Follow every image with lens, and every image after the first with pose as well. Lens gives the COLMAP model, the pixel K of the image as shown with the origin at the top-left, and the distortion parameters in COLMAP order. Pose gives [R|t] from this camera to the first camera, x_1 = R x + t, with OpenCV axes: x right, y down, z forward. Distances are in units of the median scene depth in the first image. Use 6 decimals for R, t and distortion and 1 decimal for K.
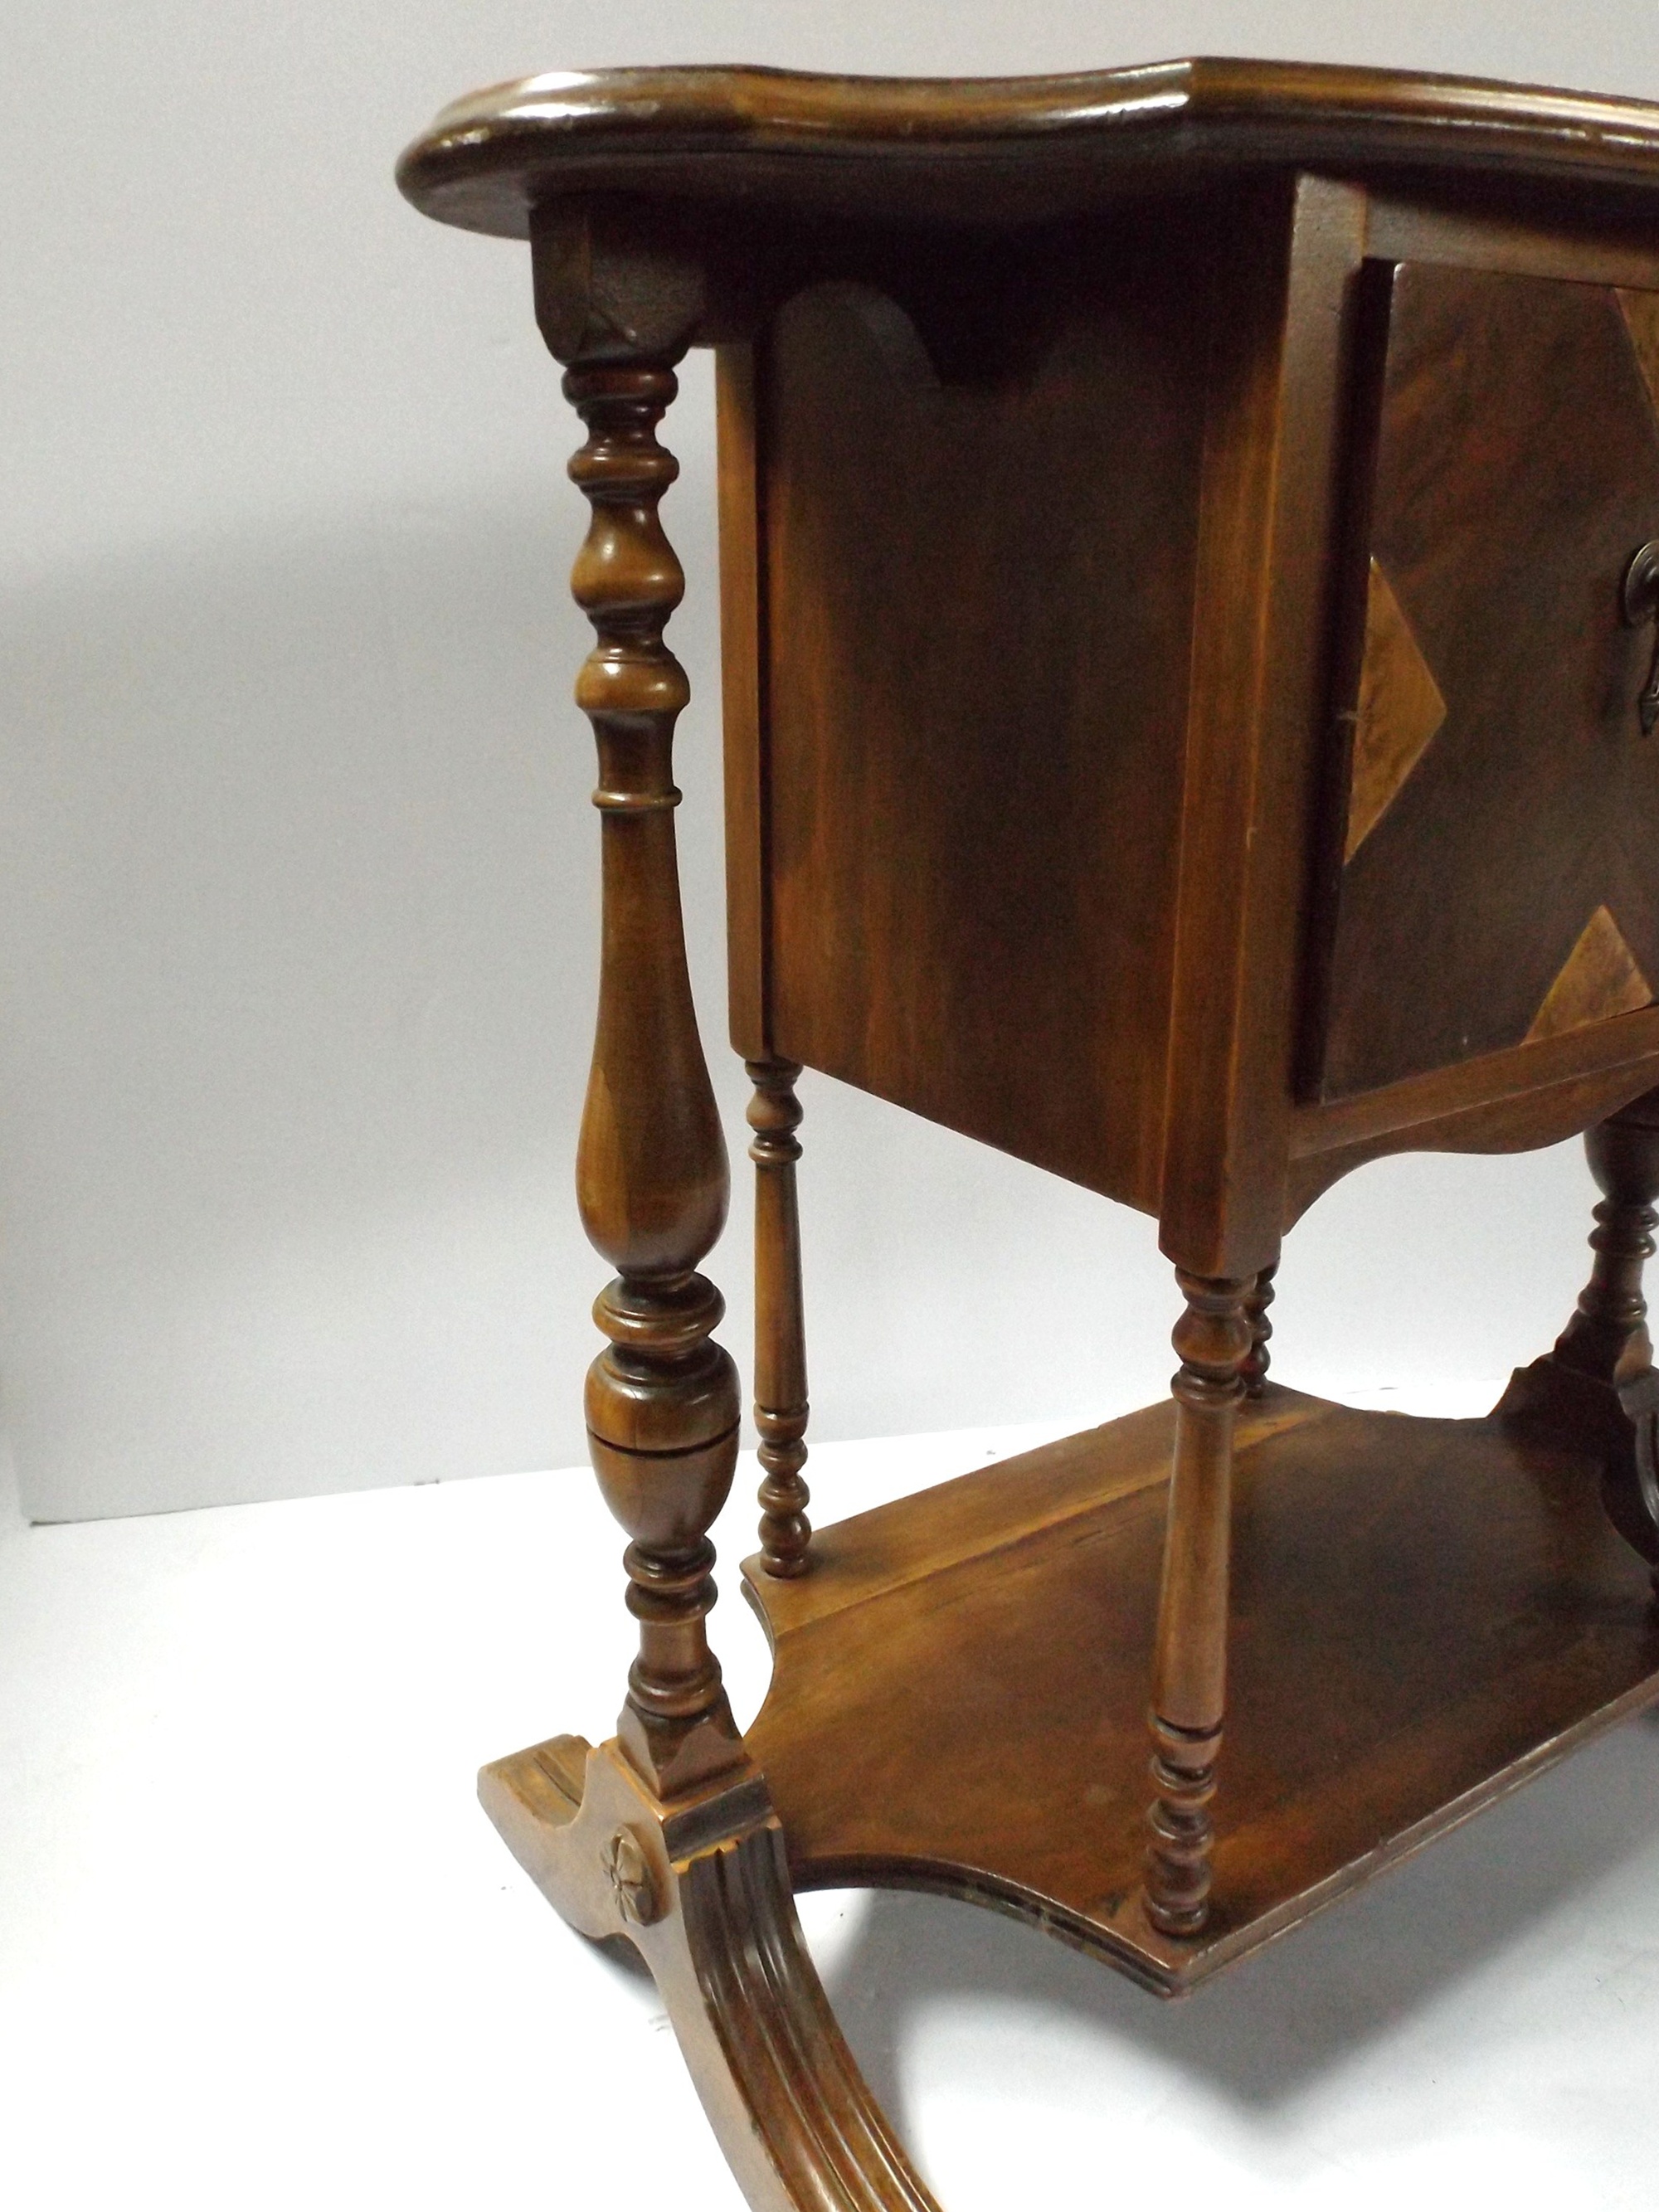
lens RADIAL K [[1680.2, 0, 788.9], [0, 1680.2, 1102.4], [0, 0, 1]] dist [-0.010452, -0.003413]
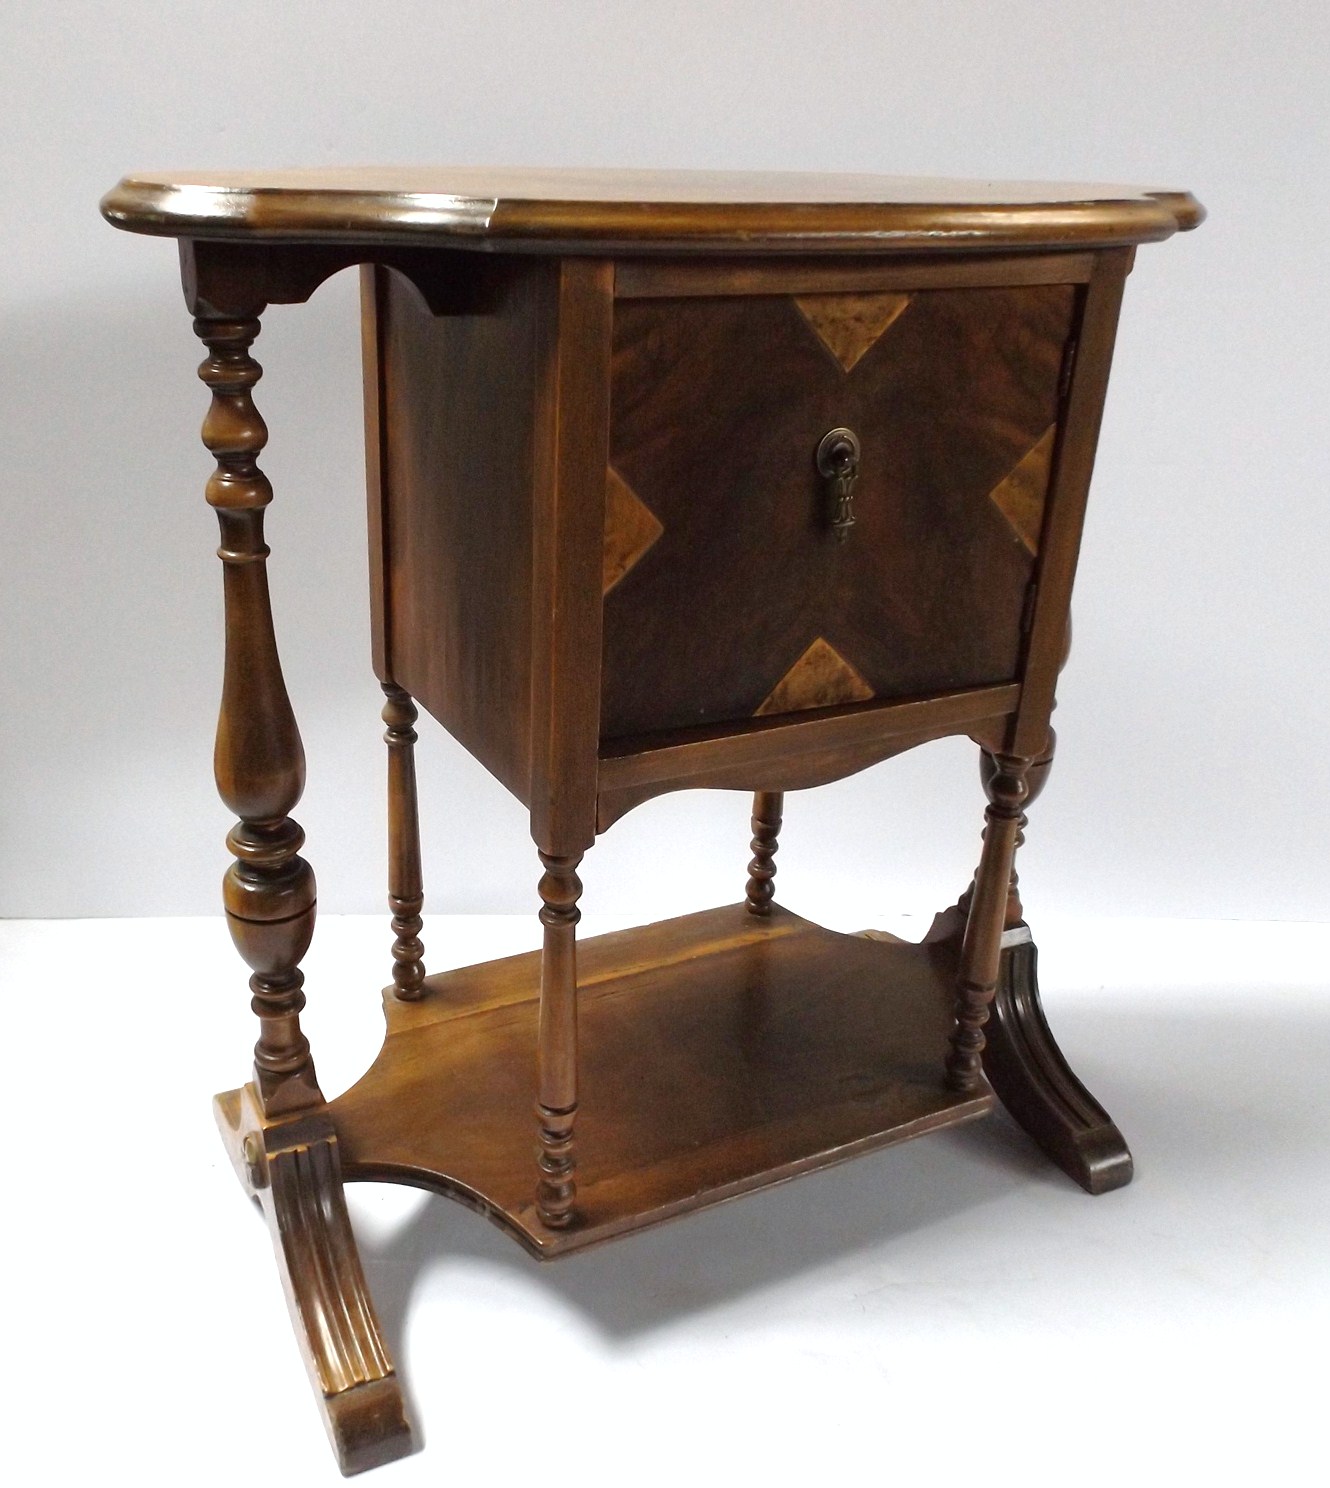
lens RADIAL K [[1402.7, 0, 577.9], [0, 1402.7, 745.0], [0, 0, 1]] dist [0.004546, -0.001122]
pose [[0.992032, 0.080776, -0.096679, 0.351616], [-0.071251, 0.992611, 0.098216, -0.130515], [0.103899, -0.090545, 0.990458, -0.364327]]
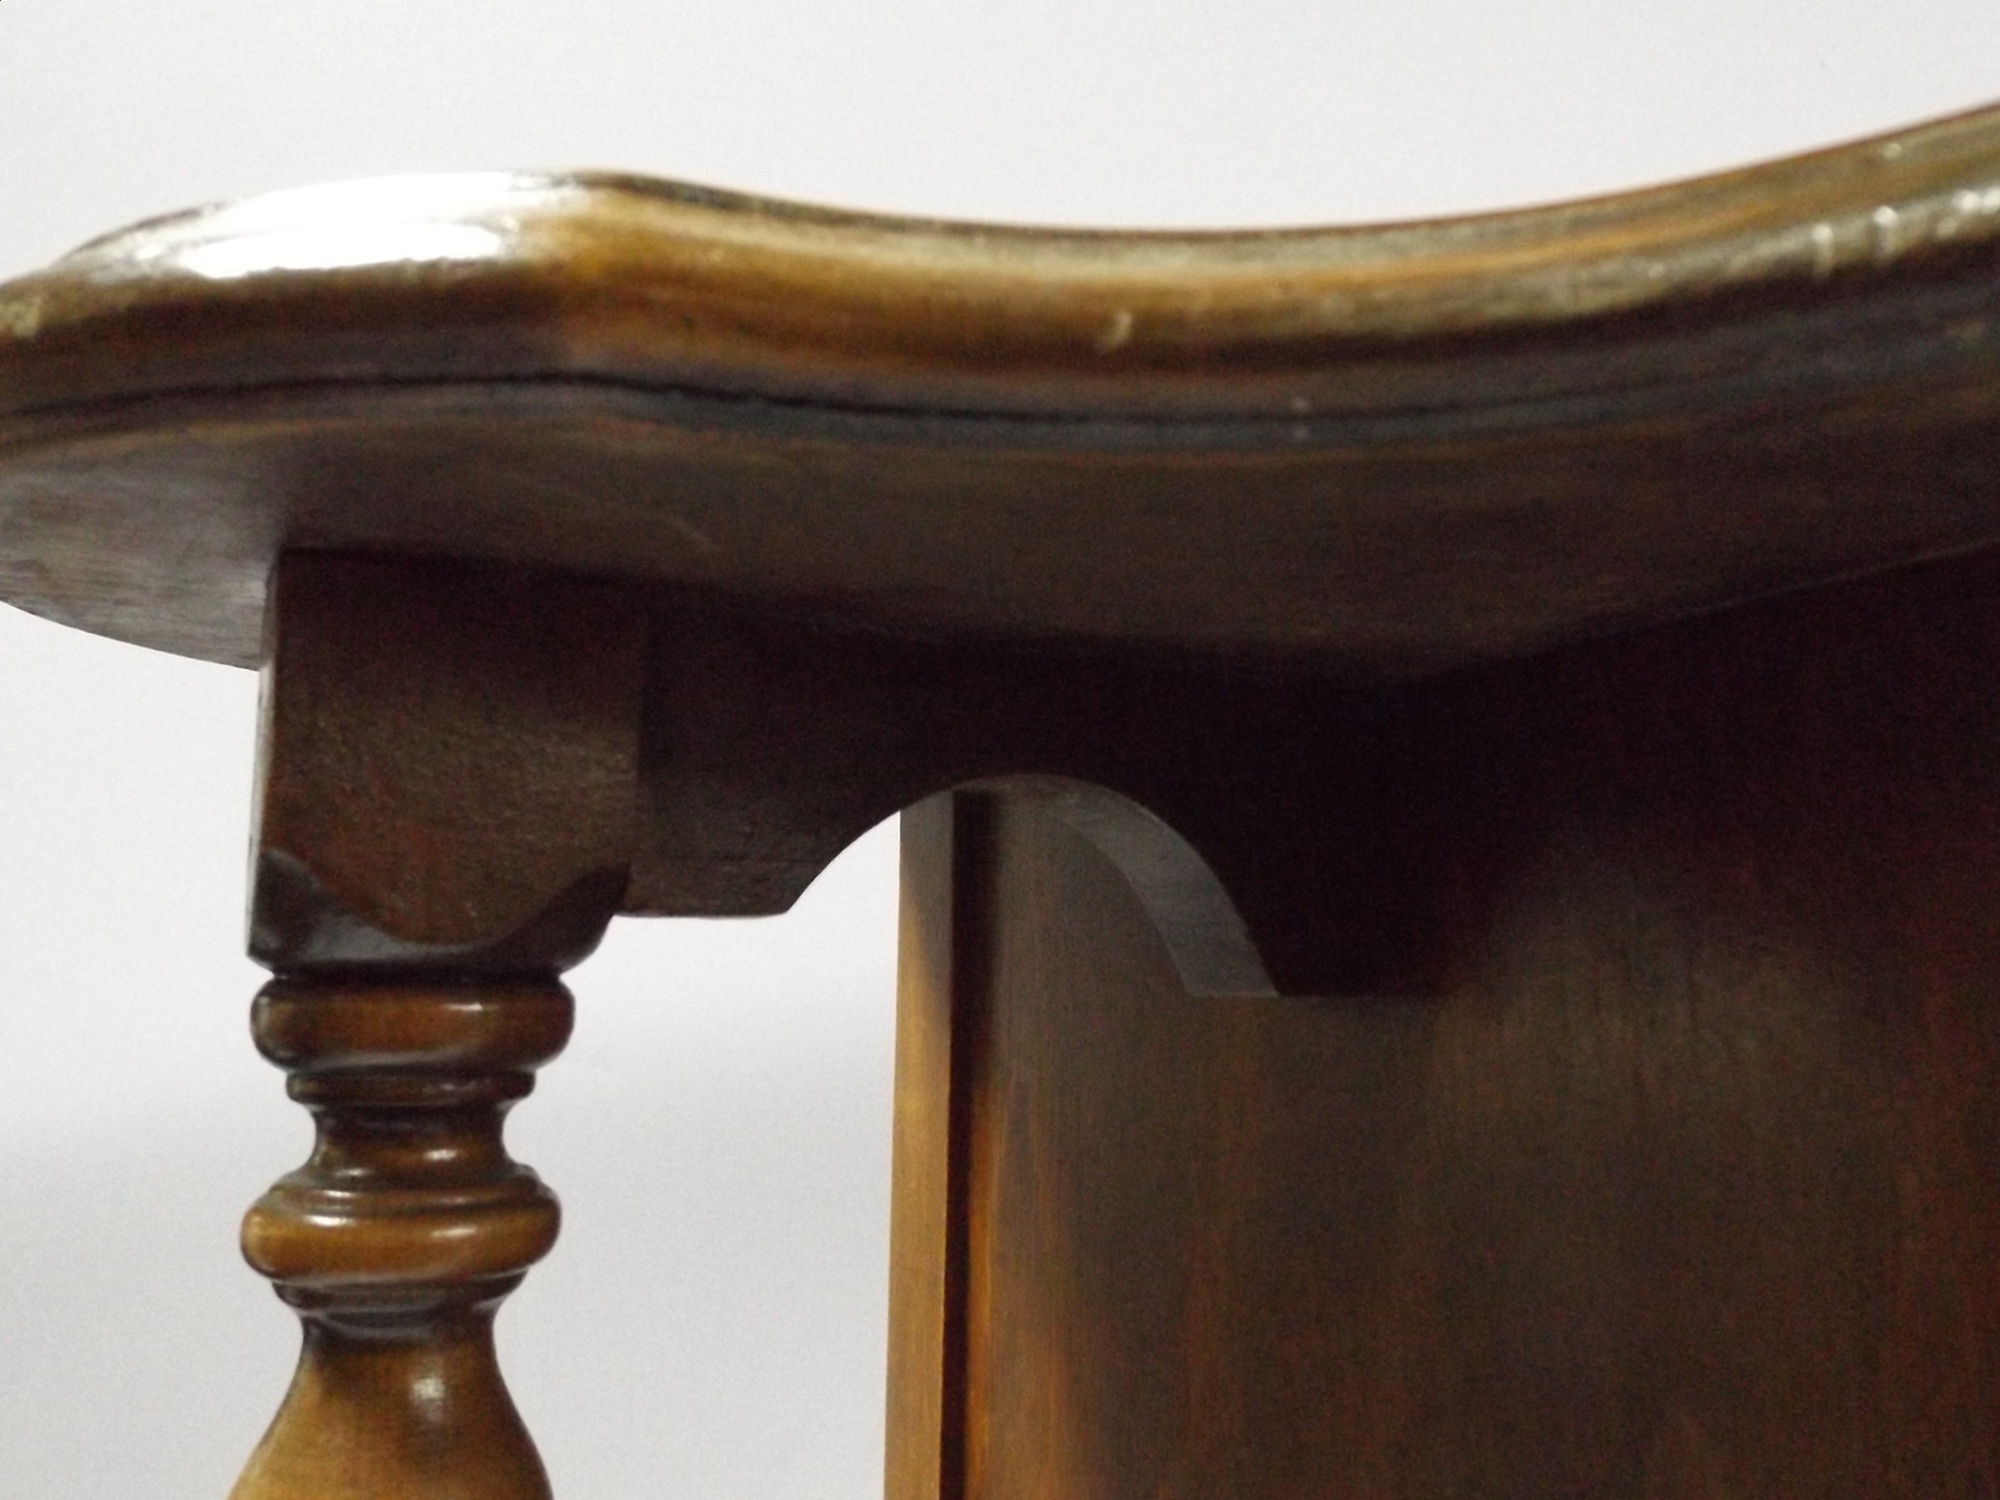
lens RADIAL K [[1578.1, 0, 1000.0], [0, 1578.1, 750.0], [0, 0, 1]] dist [0.043860, -0.000229]
pose [[0.992771, 0.005501, -0.119896, 0.058561], [-0.058315, 0.895221, -0.441790, -0.263101], [0.104903, 0.445589, 0.889070, 0.531423]]
